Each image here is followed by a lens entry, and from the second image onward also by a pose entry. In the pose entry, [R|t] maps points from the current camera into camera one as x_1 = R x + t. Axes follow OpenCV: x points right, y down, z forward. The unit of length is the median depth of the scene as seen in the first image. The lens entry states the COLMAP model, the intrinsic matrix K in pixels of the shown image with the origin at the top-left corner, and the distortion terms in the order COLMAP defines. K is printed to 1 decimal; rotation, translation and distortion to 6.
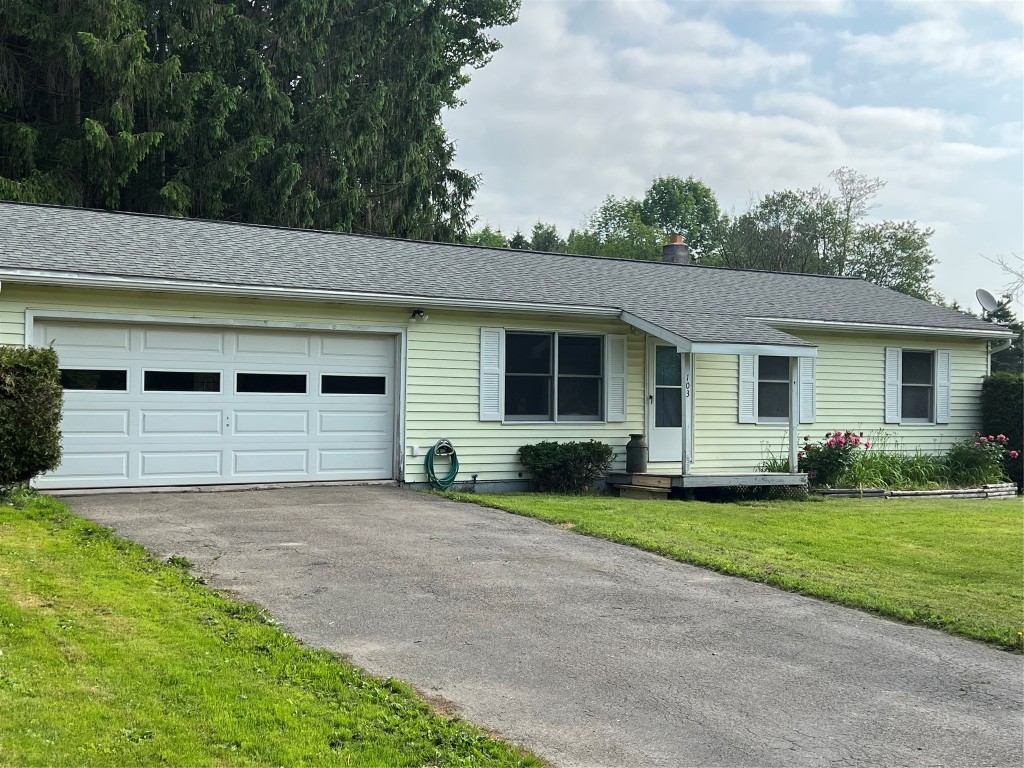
lens RADIAL K [[1205.1, 0, 512.0], [0, 1205.1, 384.0], [0, 0, 1]] dist [0.153886, -0.016938]
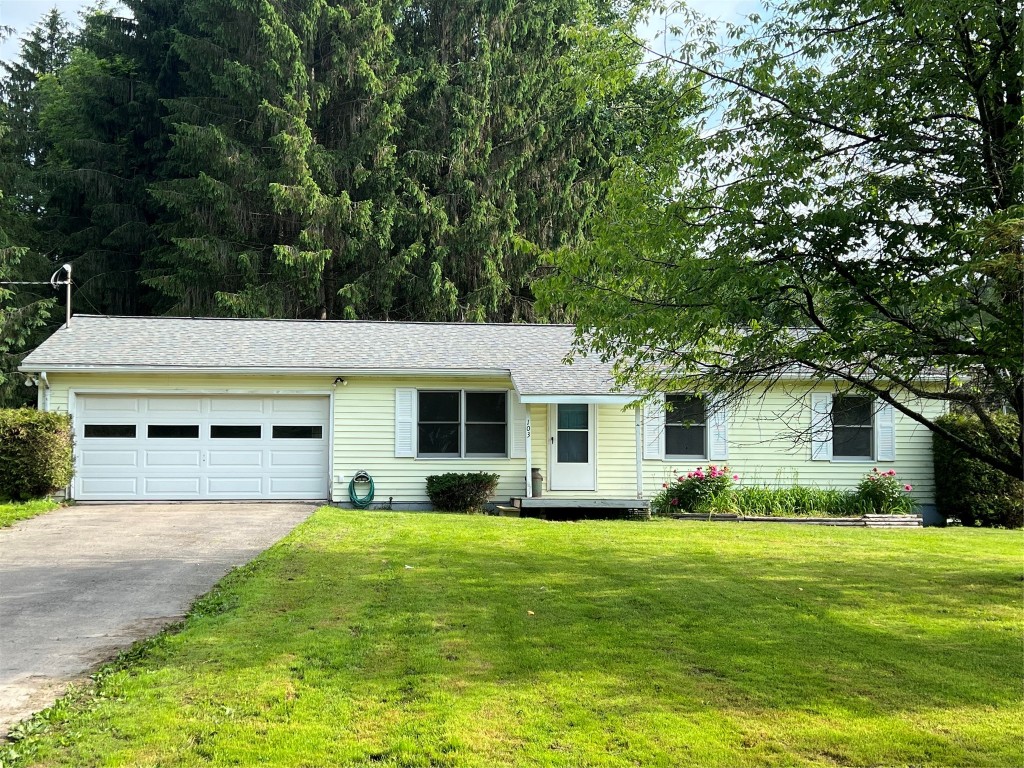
lens RADIAL K [[1205.1, 0, 512.0], [0, 1205.1, 384.0], [0, 0, 1]] dist [0.153886, -0.016938]
pose [[0.905297, -0.031889, -0.423580, 0.671298], [0.012324, 0.998730, -0.048850, 0.016384], [0.424600, 0.039003, 0.904541, -0.173255]]
